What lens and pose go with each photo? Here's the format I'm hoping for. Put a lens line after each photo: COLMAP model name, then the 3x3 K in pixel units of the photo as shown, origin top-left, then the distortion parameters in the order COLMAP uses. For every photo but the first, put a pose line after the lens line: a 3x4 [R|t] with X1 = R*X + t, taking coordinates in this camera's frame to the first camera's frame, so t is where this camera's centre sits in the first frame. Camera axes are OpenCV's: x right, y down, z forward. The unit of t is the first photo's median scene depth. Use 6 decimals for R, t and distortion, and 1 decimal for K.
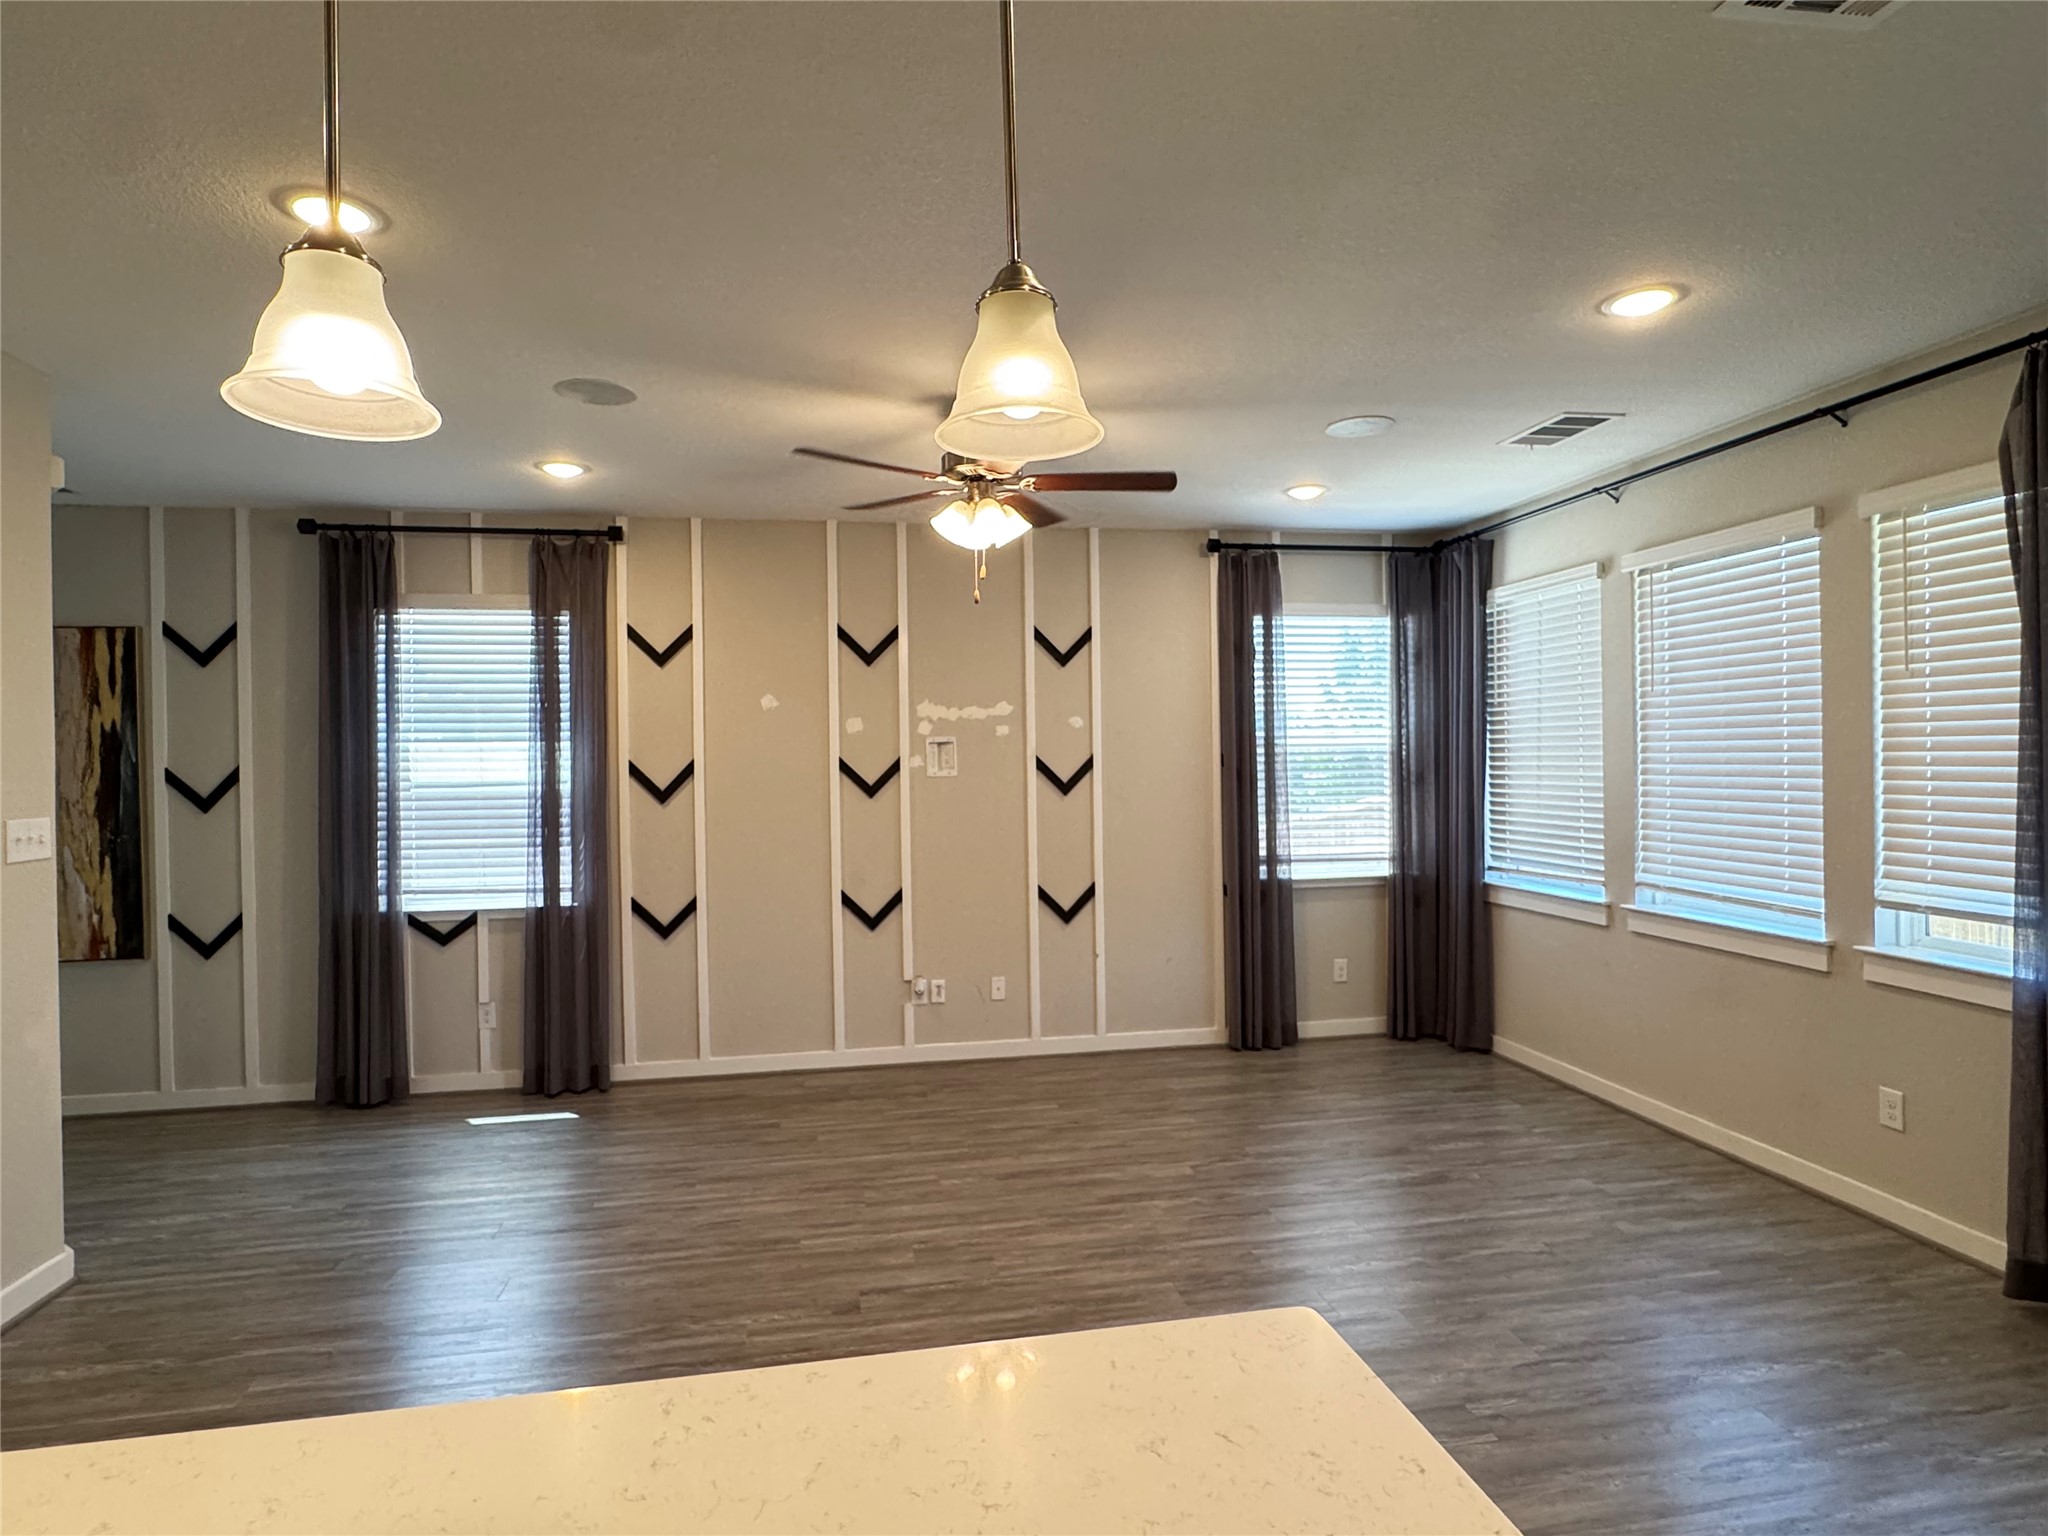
lens RADIAL K [[1088.9, 0, 1016.4], [0, 1088.9, 769.0], [0, 0, 1]] dist [-0.000395, 0.000094]
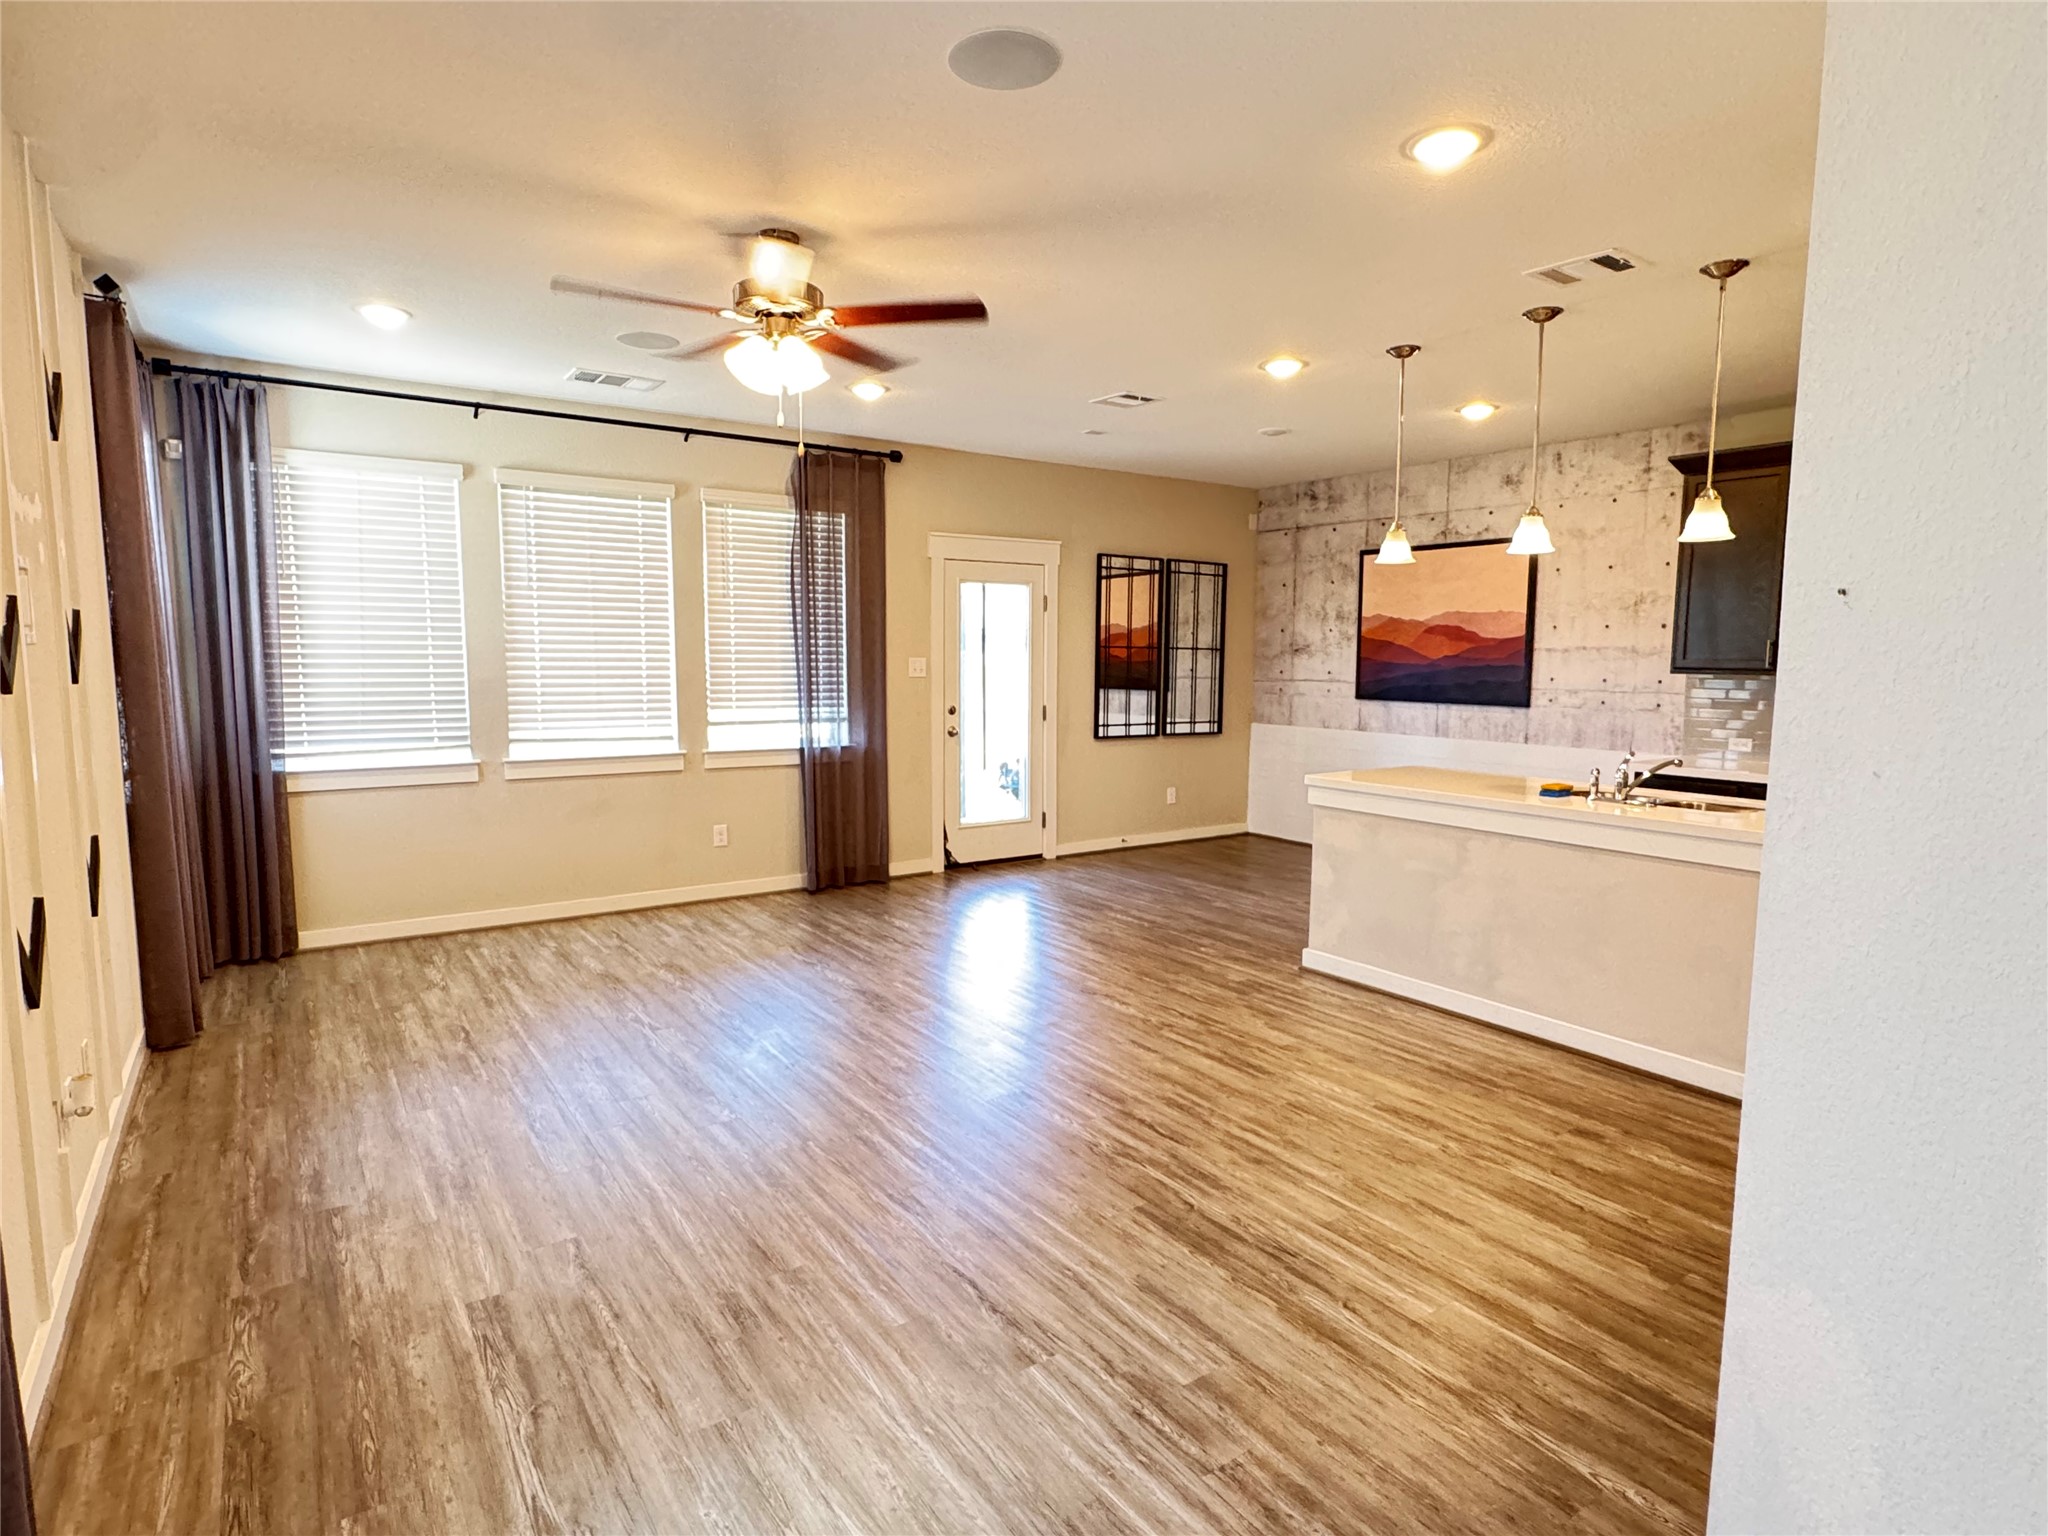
lens RADIAL K [[1088.9, 0, 1017.9], [0, 1088.9, 767.2], [0, 0, 1]] dist [-0.000395, 0.000094]
pose [[-0.414810, -0.084625, 0.905964, -0.818870], [0.007130, 0.995333, 0.096237, 0.020887], [-0.909880, 0.046380, -0.412271, 1.015571]]
